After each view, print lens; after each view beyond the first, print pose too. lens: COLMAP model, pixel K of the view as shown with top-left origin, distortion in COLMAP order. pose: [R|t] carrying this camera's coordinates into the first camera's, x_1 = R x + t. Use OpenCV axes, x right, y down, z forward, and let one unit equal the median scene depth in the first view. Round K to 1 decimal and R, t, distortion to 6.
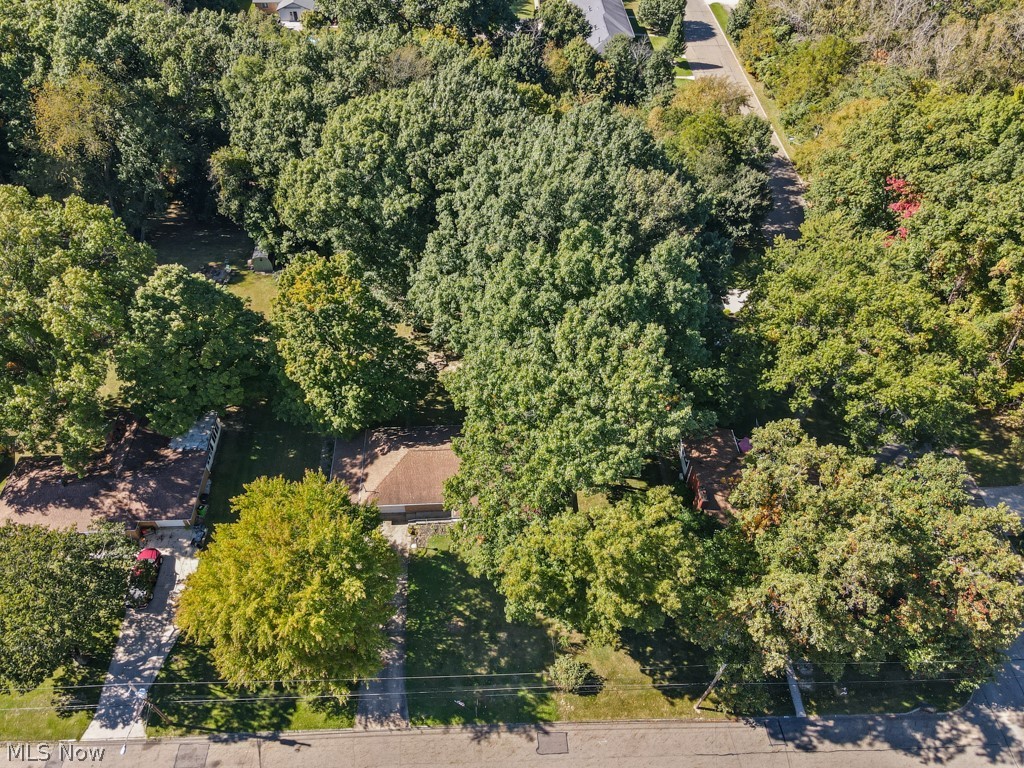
lens RADIAL K [[734.6, 0, 512.0], [0, 734.6, 384.0], [0, 0, 1]] dist [0.019481, 0.000799]
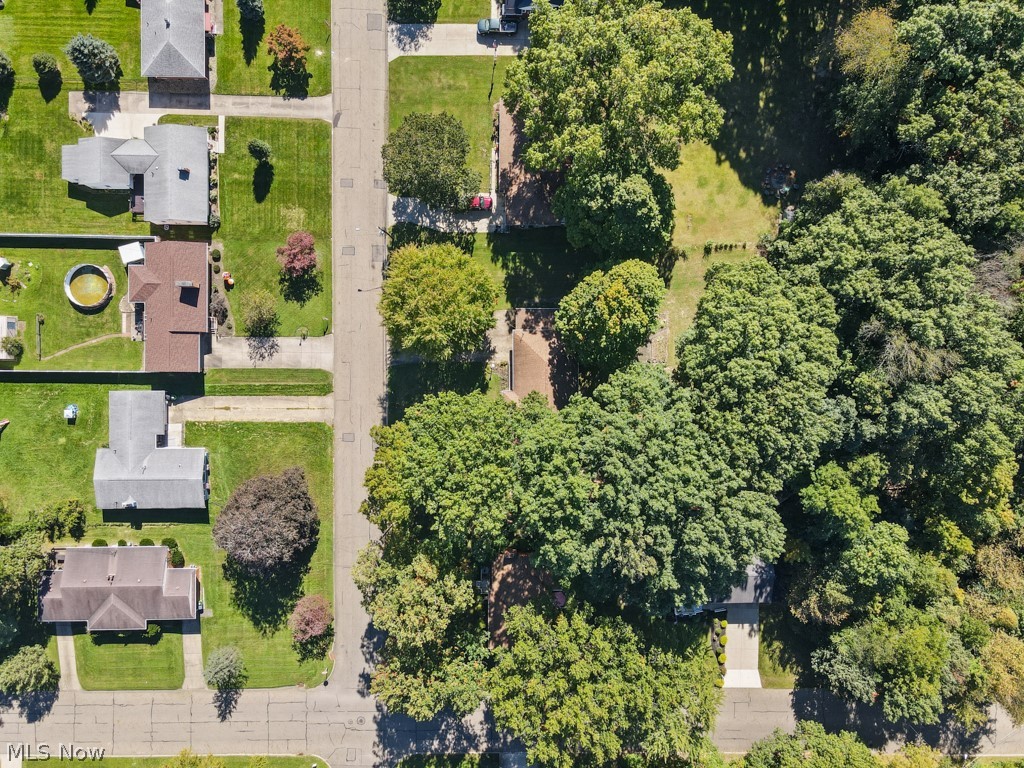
lens RADIAL K [[734.6, 0, 512.0], [0, 734.6, 384.0], [0, 0, 1]] dist [0.019481, 0.000799]
pose [[-0.051124, 0.998689, -0.002487, -0.092238], [-0.741151, -0.036271, 0.670358, -0.876642], [0.669389, 0.036114, 0.742033, -0.138269]]
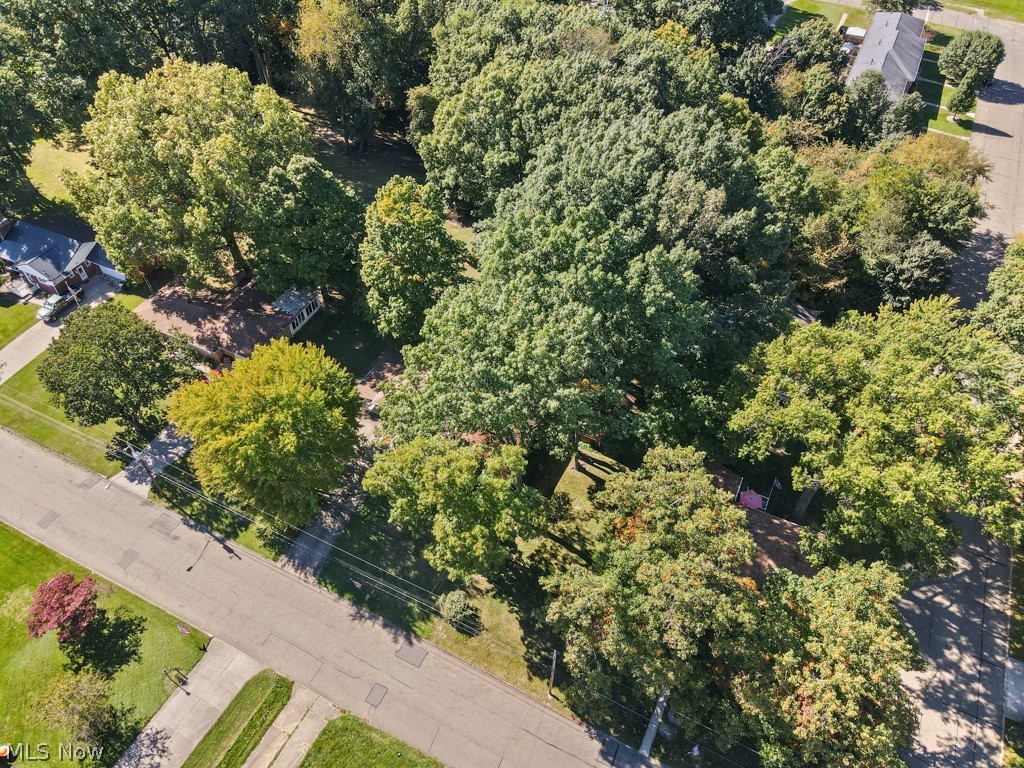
lens RADIAL K [[734.6, 0, 512.0], [0, 734.6, 384.0], [0, 0, 1]] dist [0.019481, 0.000799]
pose [[0.876475, 0.349790, -0.330815, 0.351439], [-0.350339, 0.934693, 0.060104, -0.003945], [0.330234, 0.063218, 0.941780, -0.002885]]
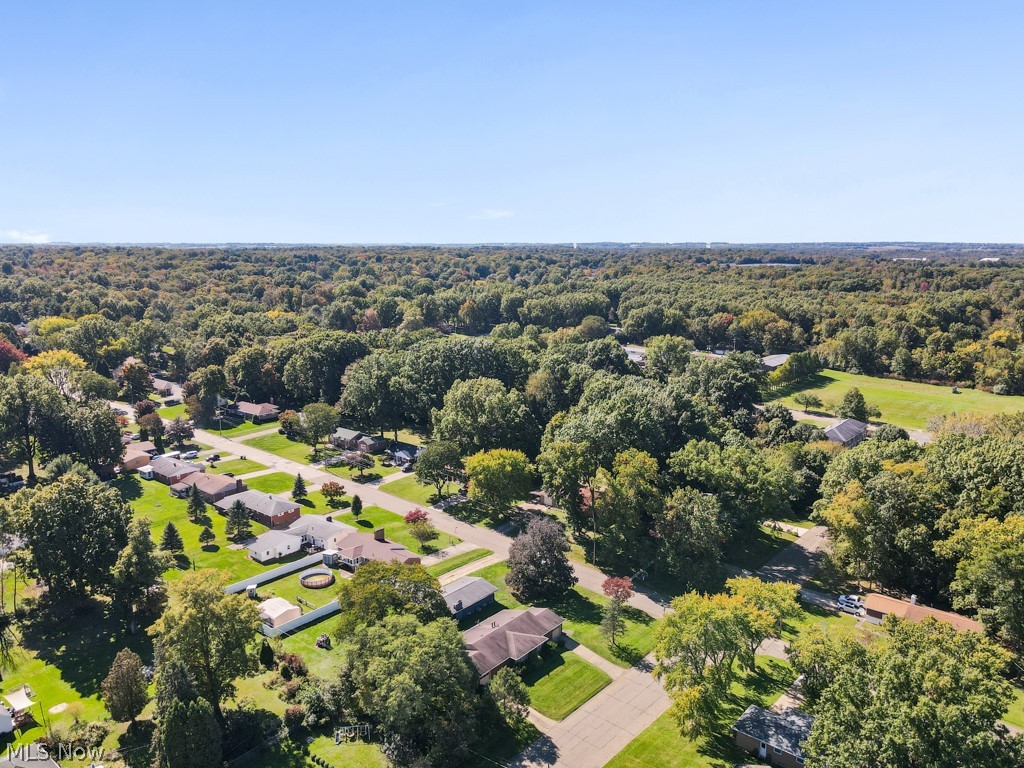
lens RADIAL K [[734.6, 0, 512.0], [0, 734.6, 384.0], [0, 0, 1]] dist [0.019481, 0.000799]
pose [[0.737106, 0.124270, -0.664252, 1.487148], [-0.497286, 0.765318, -0.408650, 1.029916], [0.457581, 0.631542, 0.625918, -0.990867]]
